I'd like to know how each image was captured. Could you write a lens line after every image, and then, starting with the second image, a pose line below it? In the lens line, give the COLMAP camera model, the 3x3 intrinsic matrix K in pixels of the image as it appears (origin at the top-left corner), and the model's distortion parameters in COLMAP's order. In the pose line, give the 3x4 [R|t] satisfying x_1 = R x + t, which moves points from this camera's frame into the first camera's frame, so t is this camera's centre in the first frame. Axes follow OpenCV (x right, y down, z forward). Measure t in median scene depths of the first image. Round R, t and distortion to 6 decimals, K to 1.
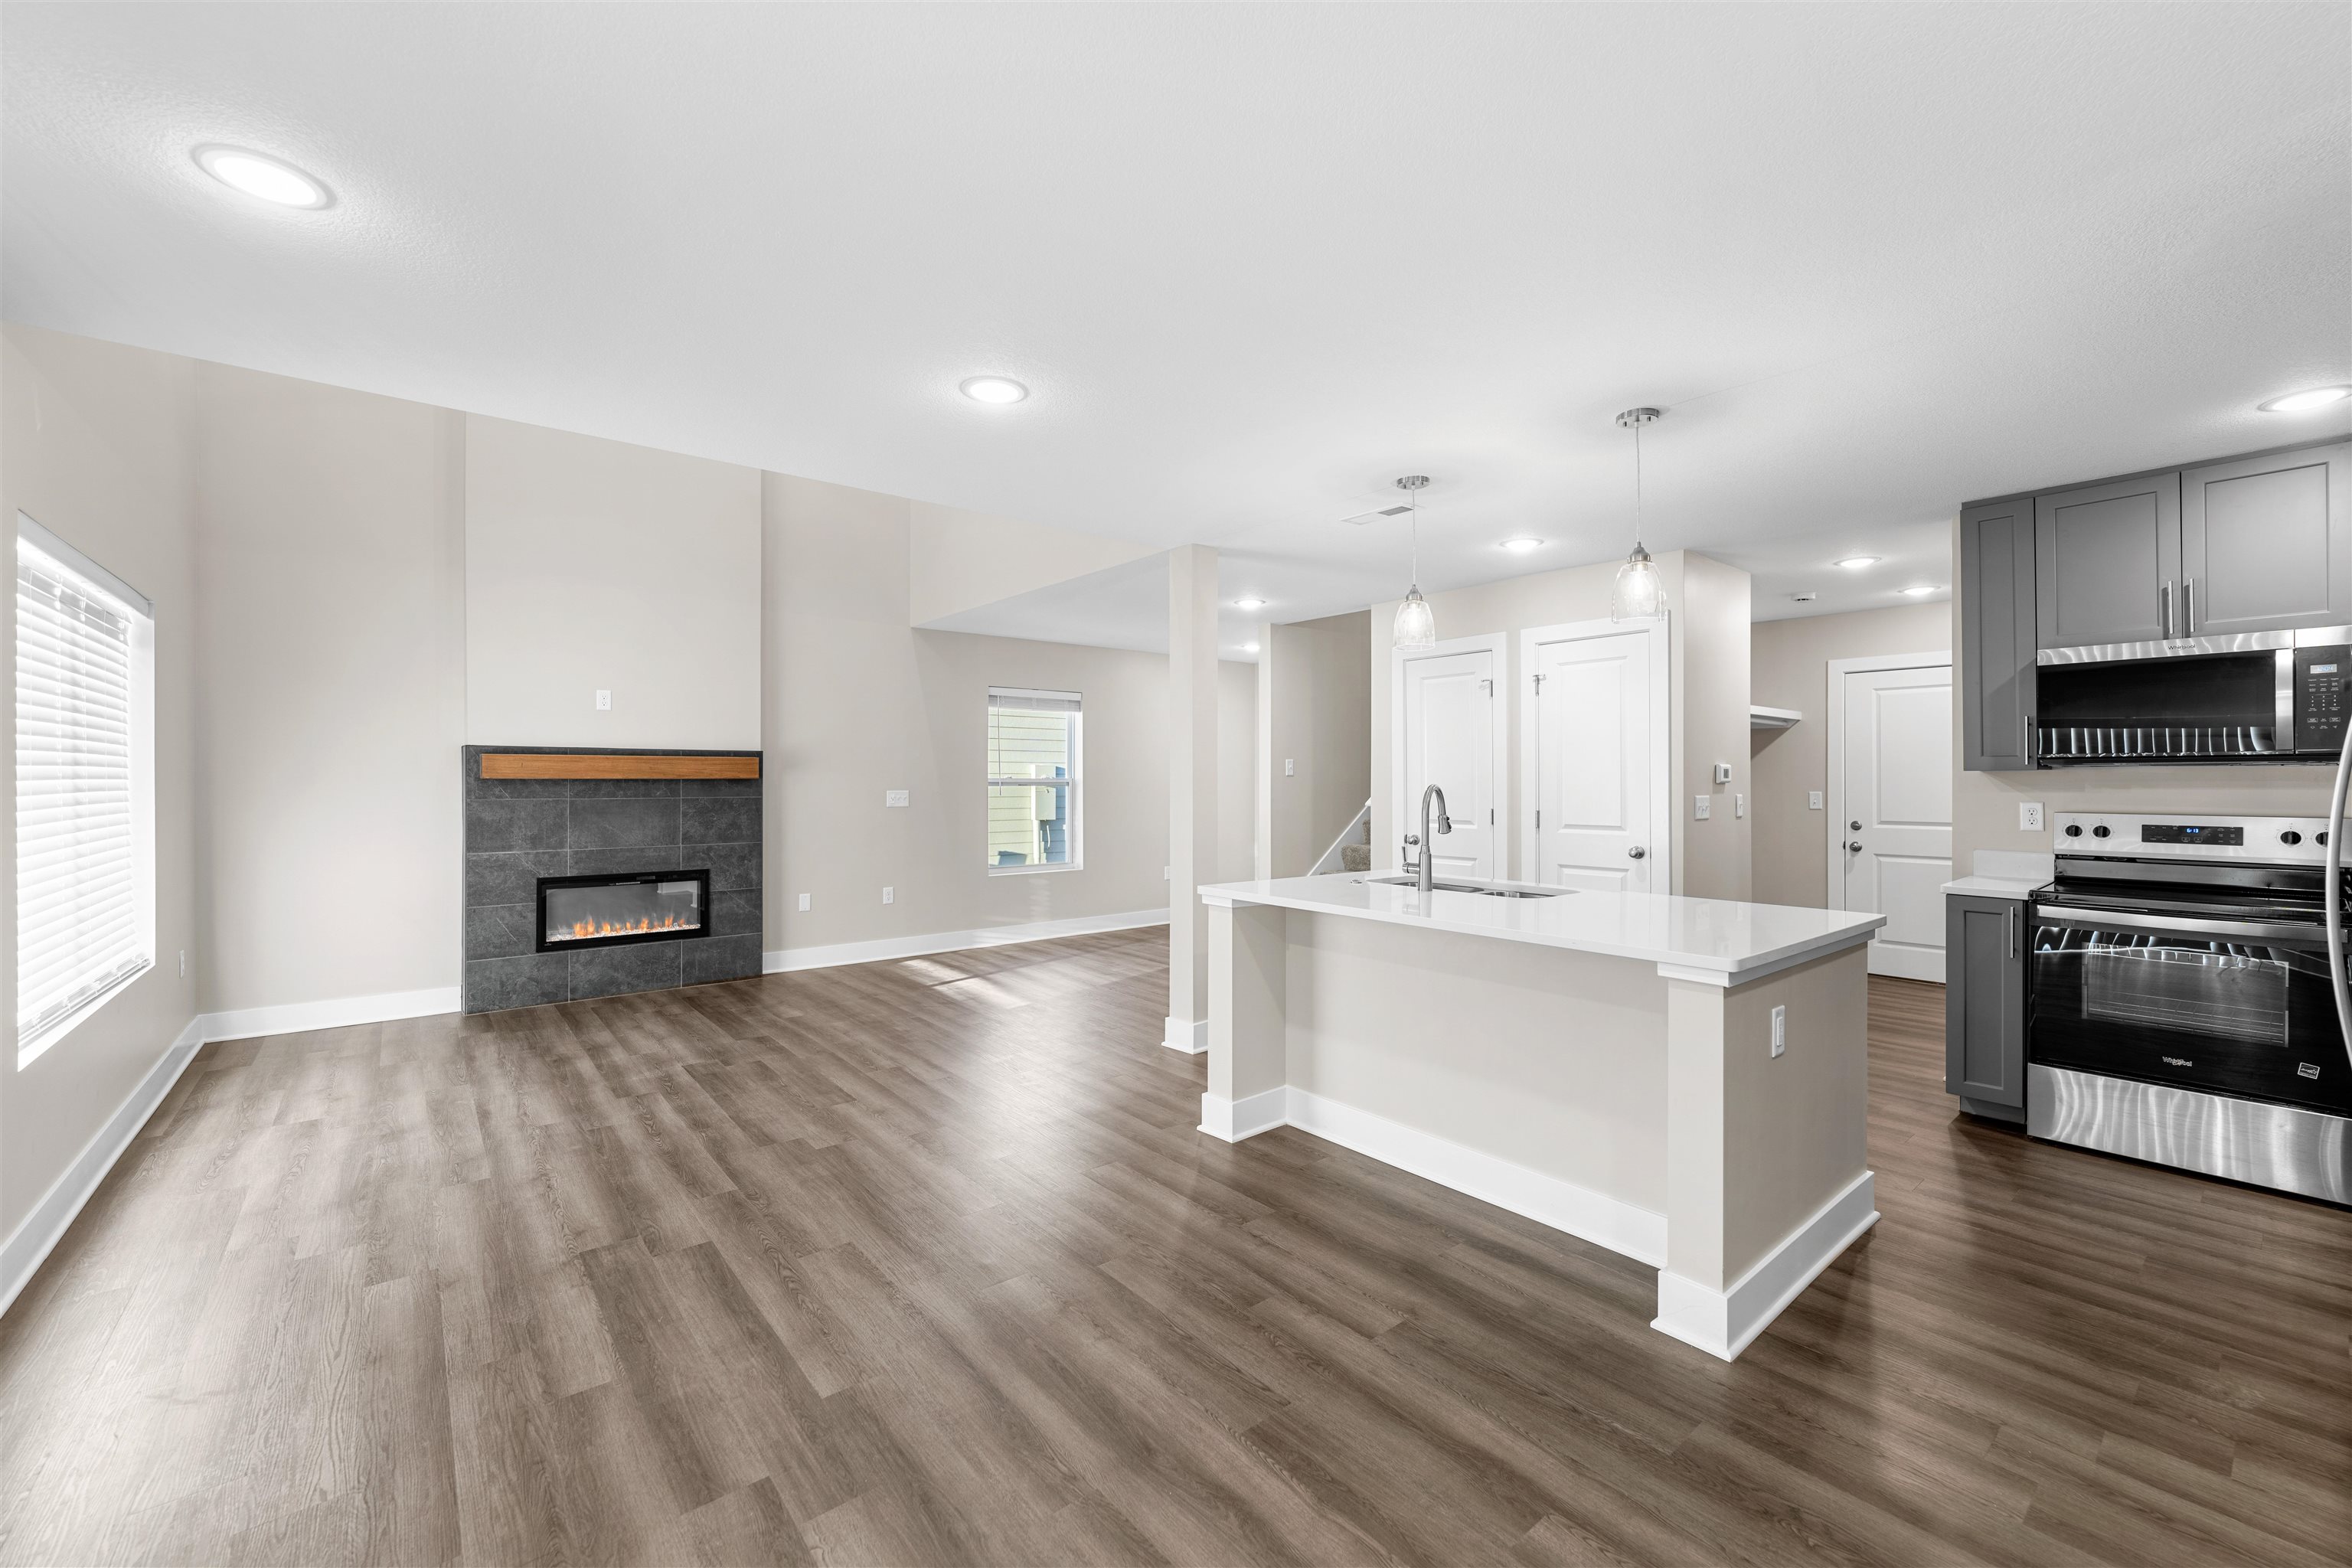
lens RADIAL K [[953.8, 0, 1172.8], [0, 953.8, 774.4], [0, 0, 1]] dist [0.000243, -0.000385]
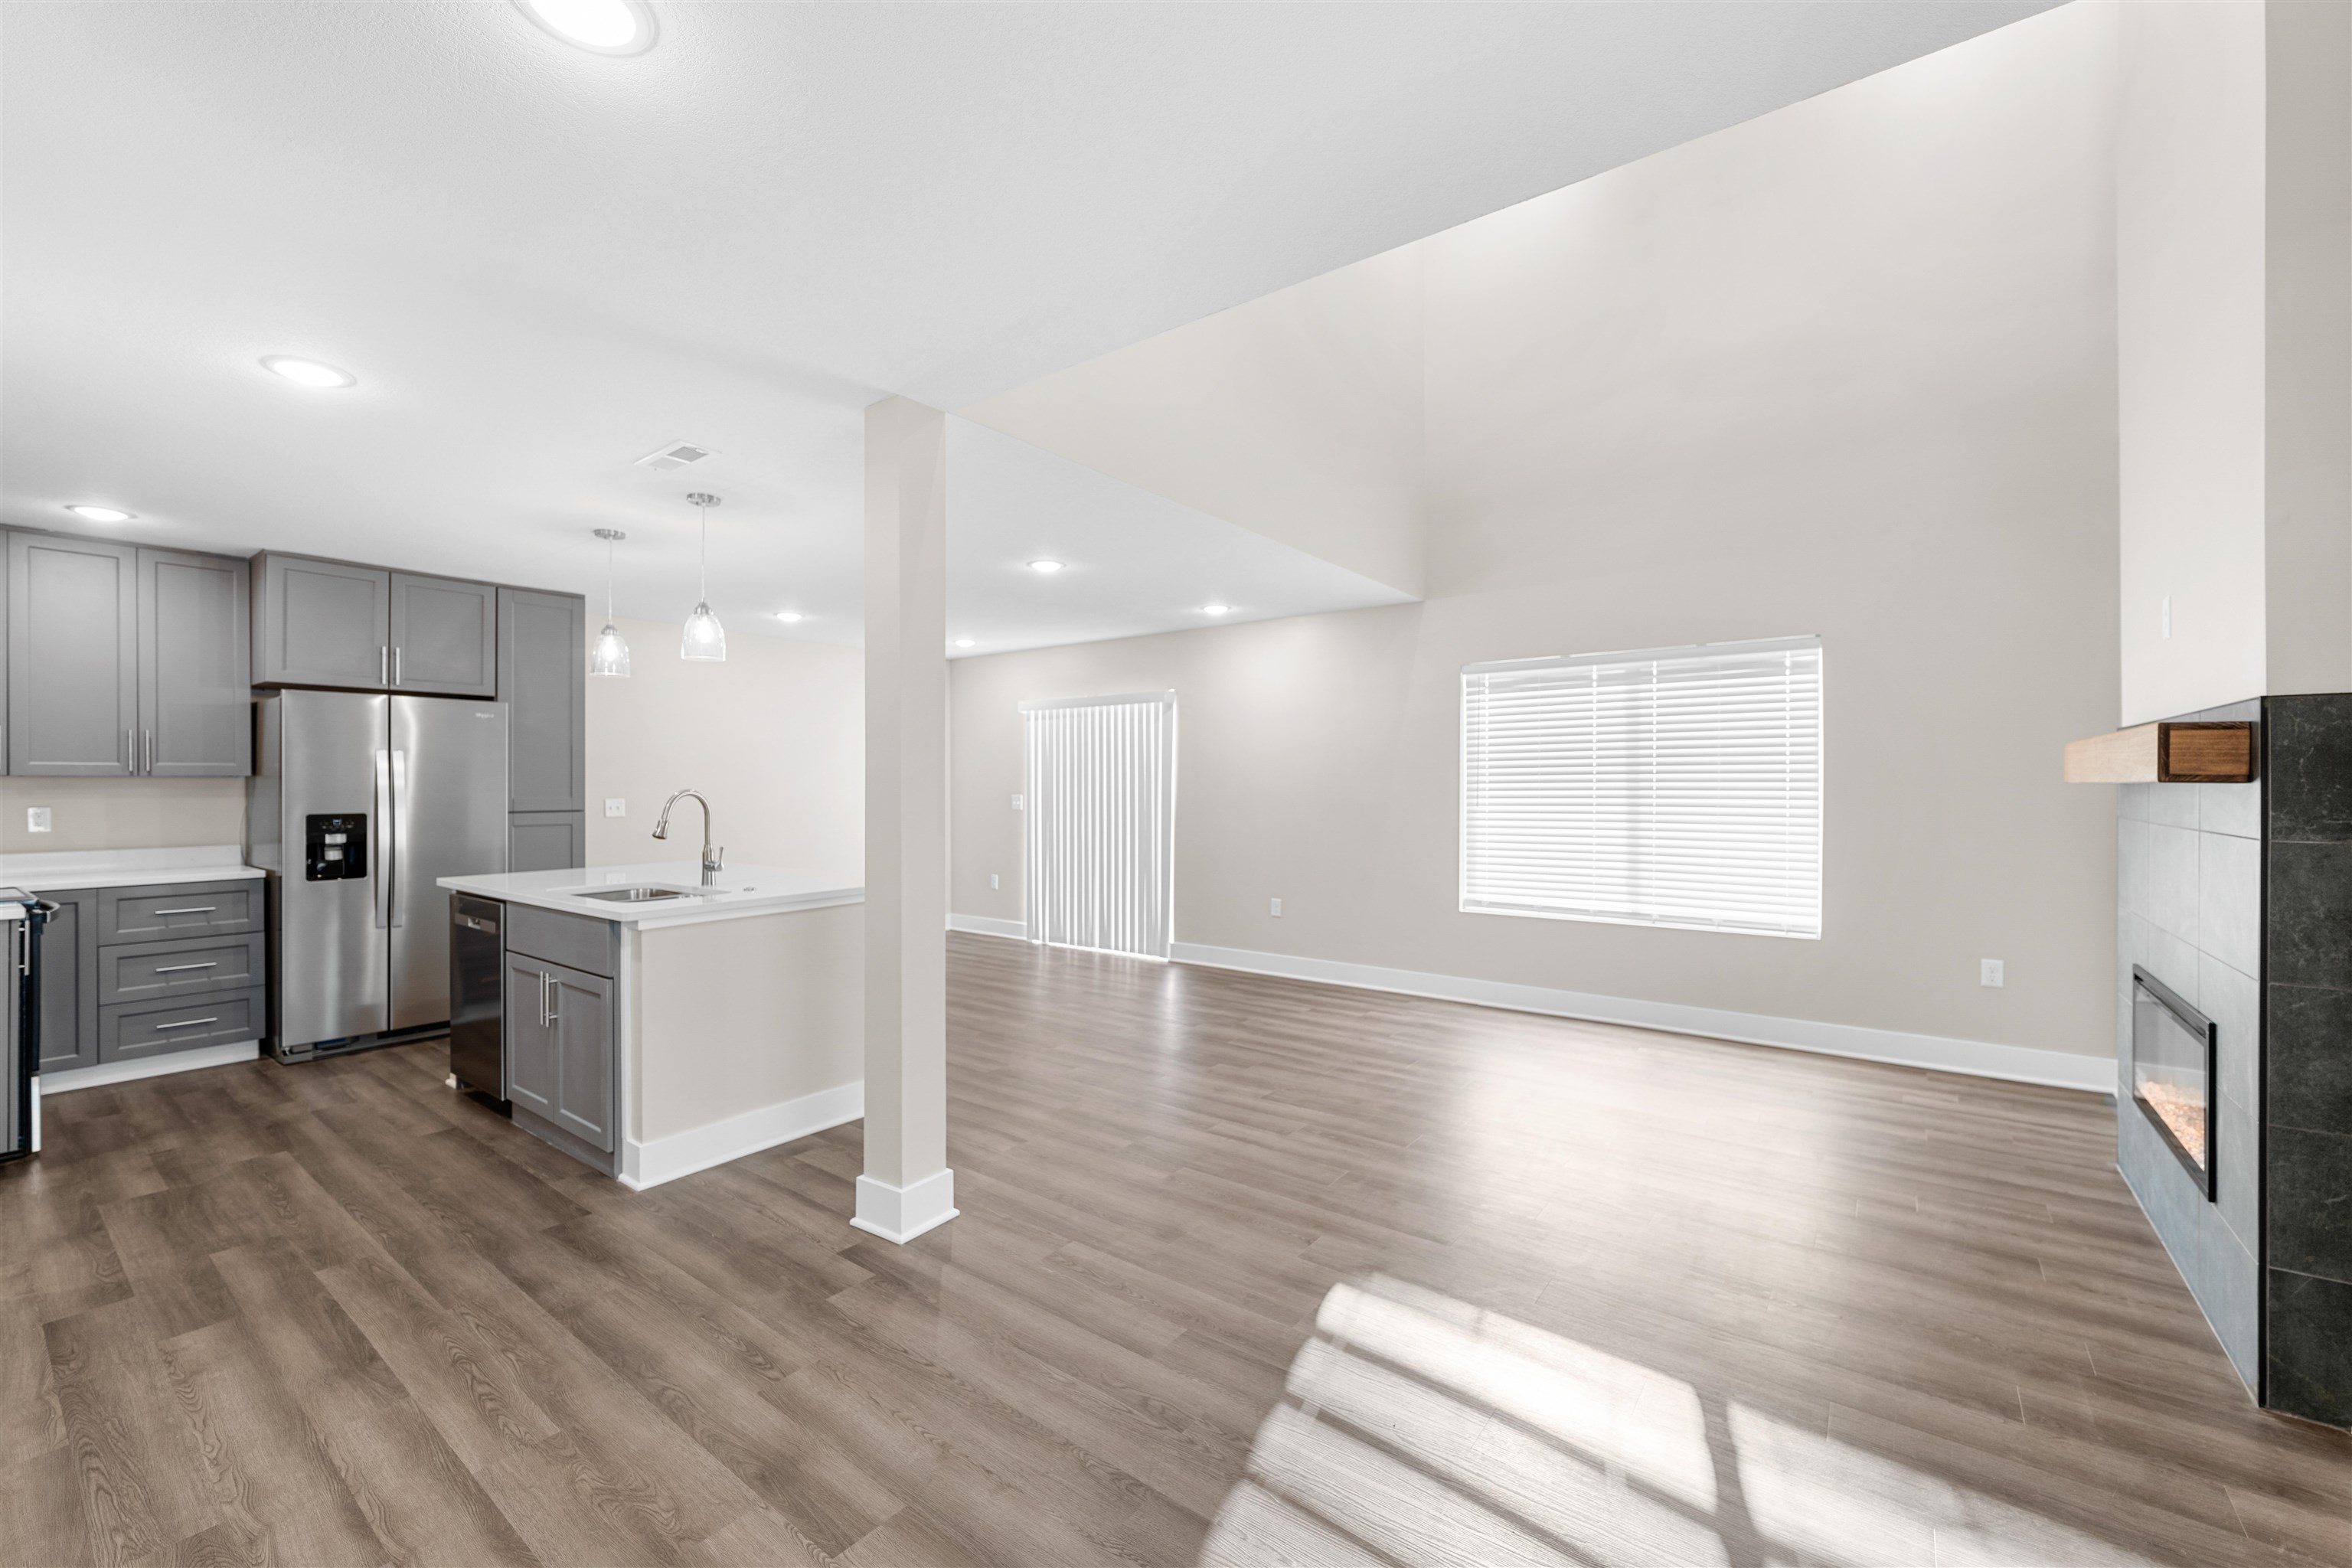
lens RADIAL K [[946.1, 0, 1176.0], [0, 946.1, 784.0], [0, 0, 1]] dist [0.001747, -0.000106]
pose [[-0.971985, 0.000712, -0.235043, -0.004324], [0.001659, 0.999991, -0.003830, 0.006666], [0.235038, -0.004113, -0.971978, 1.384688]]
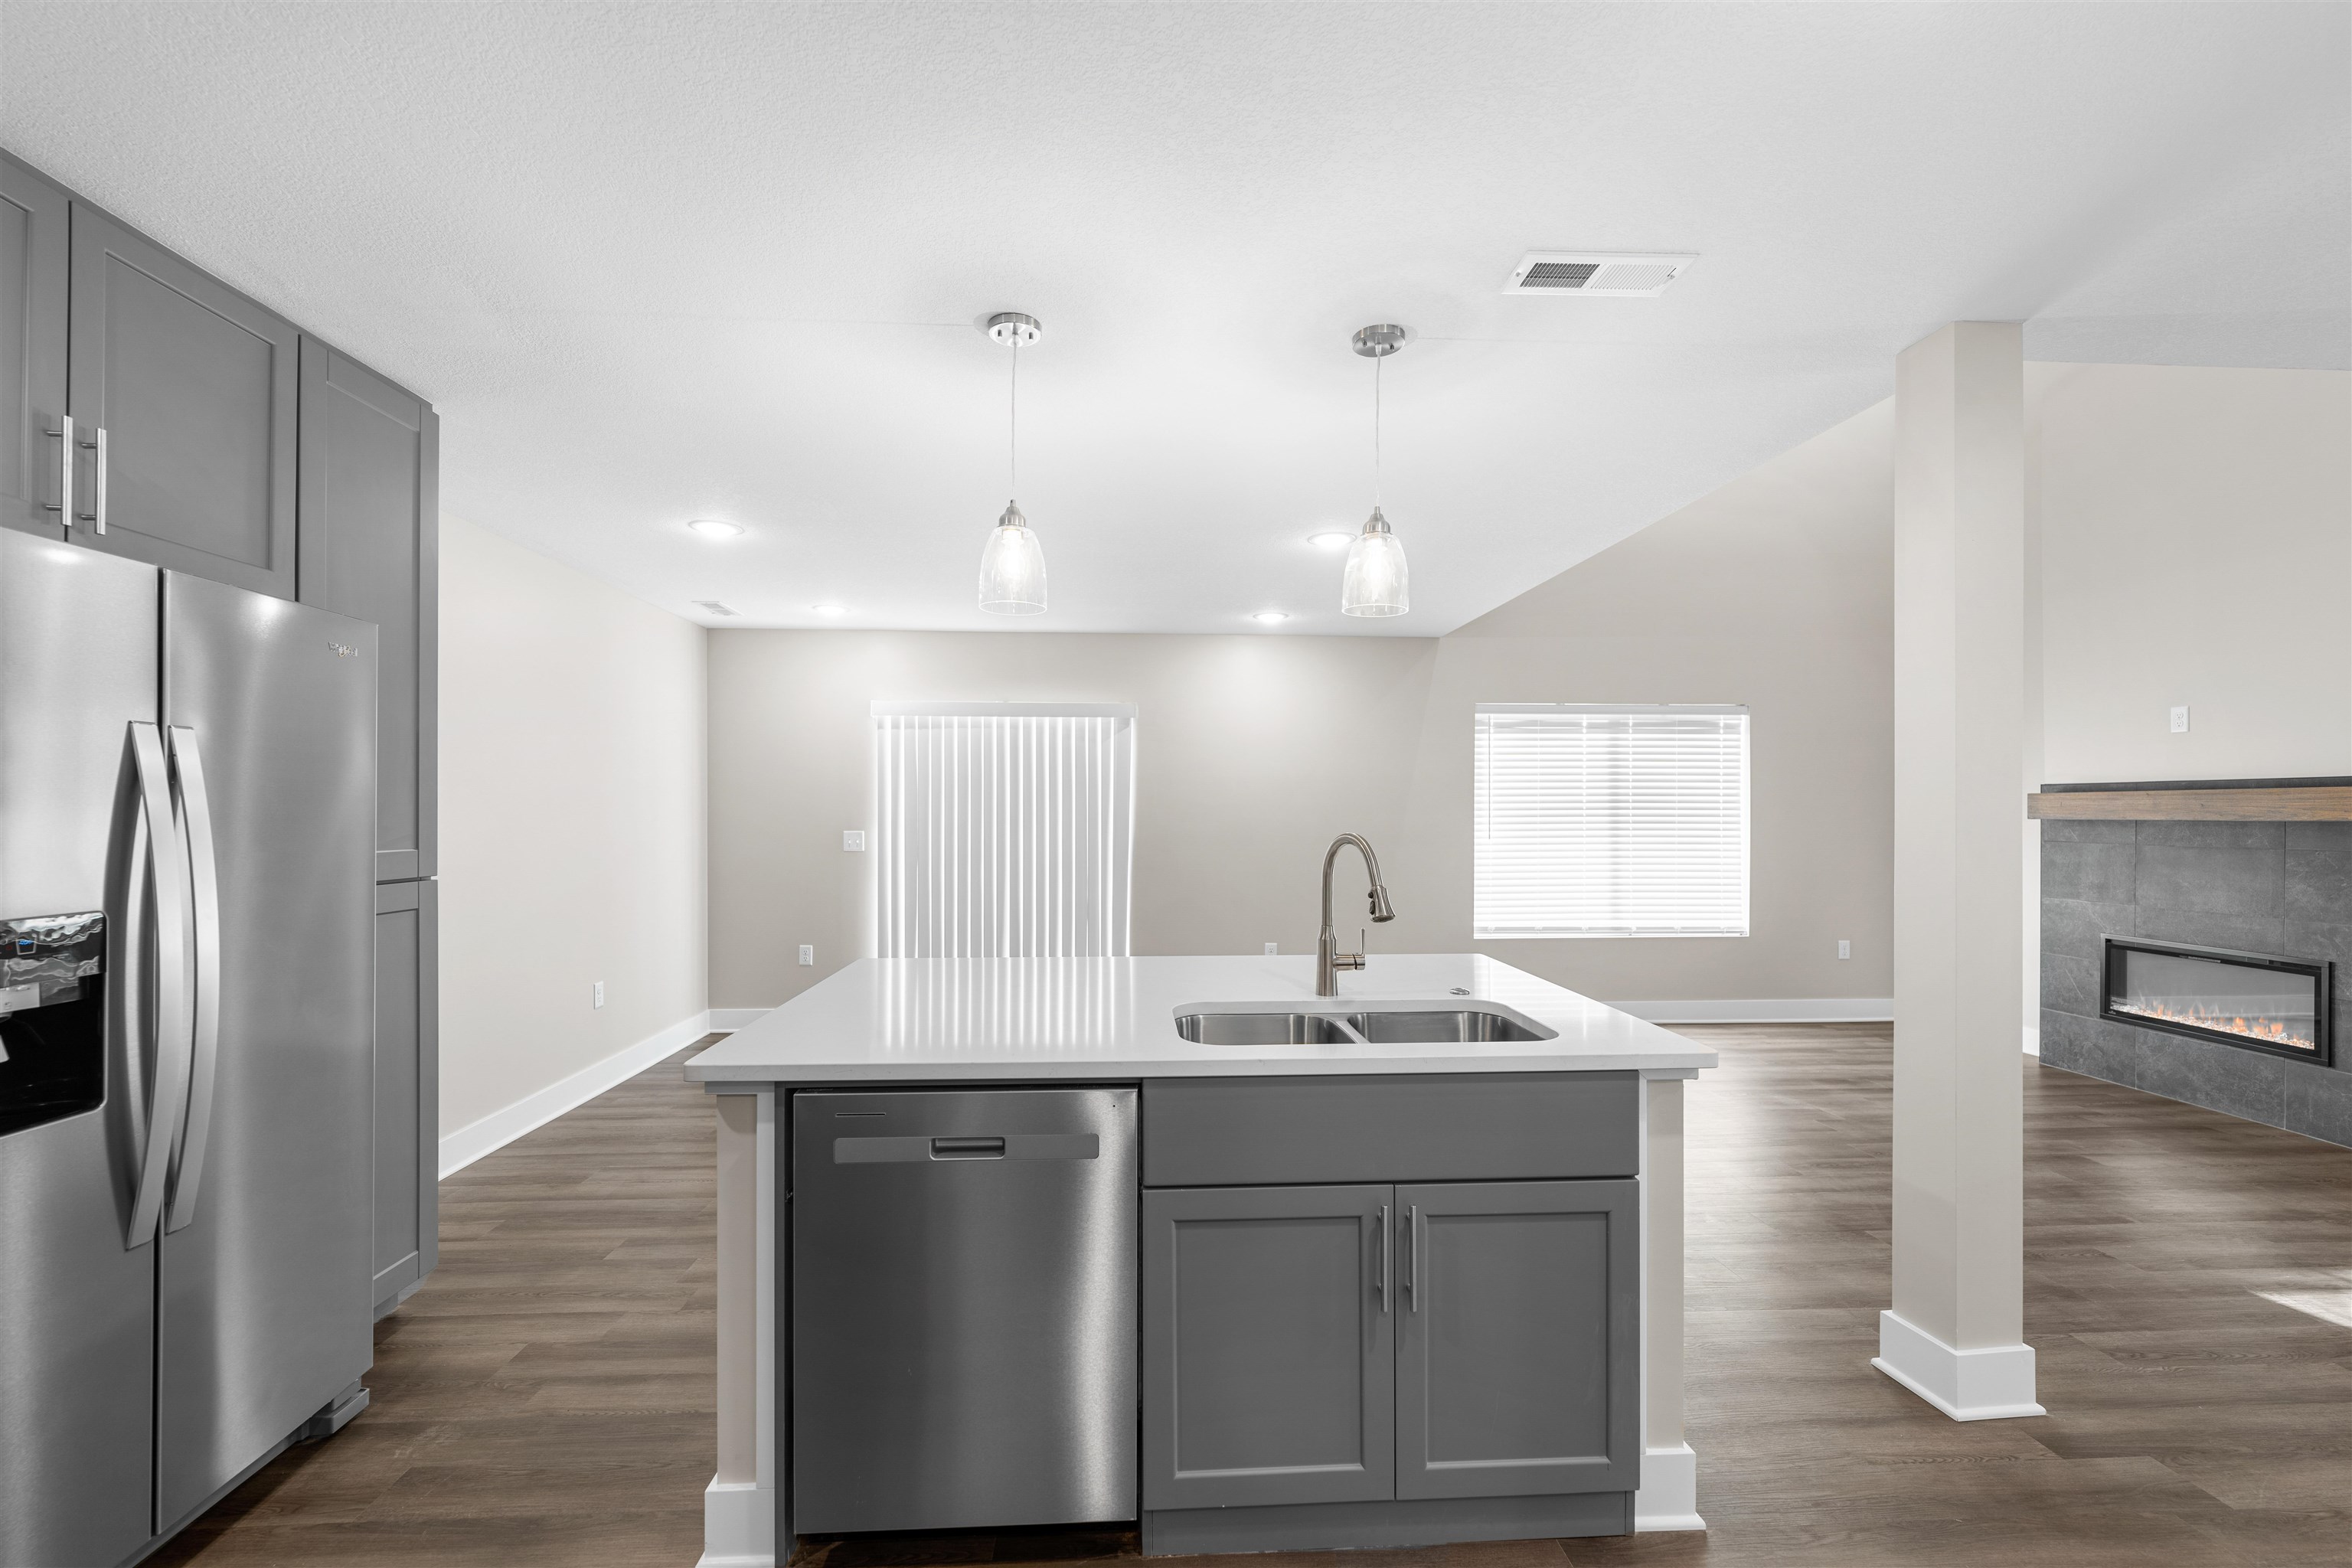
lens RADIAL K [[960.2, 0, 1168.5], [0, 960.2, 812.7], [0, 0, 1]] dist [0.000395, 0.000171]
pose [[-0.587778, -0.001060, -0.809022, 0.542949], [0.000582, 0.999998, -0.001733, -0.000701], [0.809022, -0.001490, -0.587776, 0.816899]]
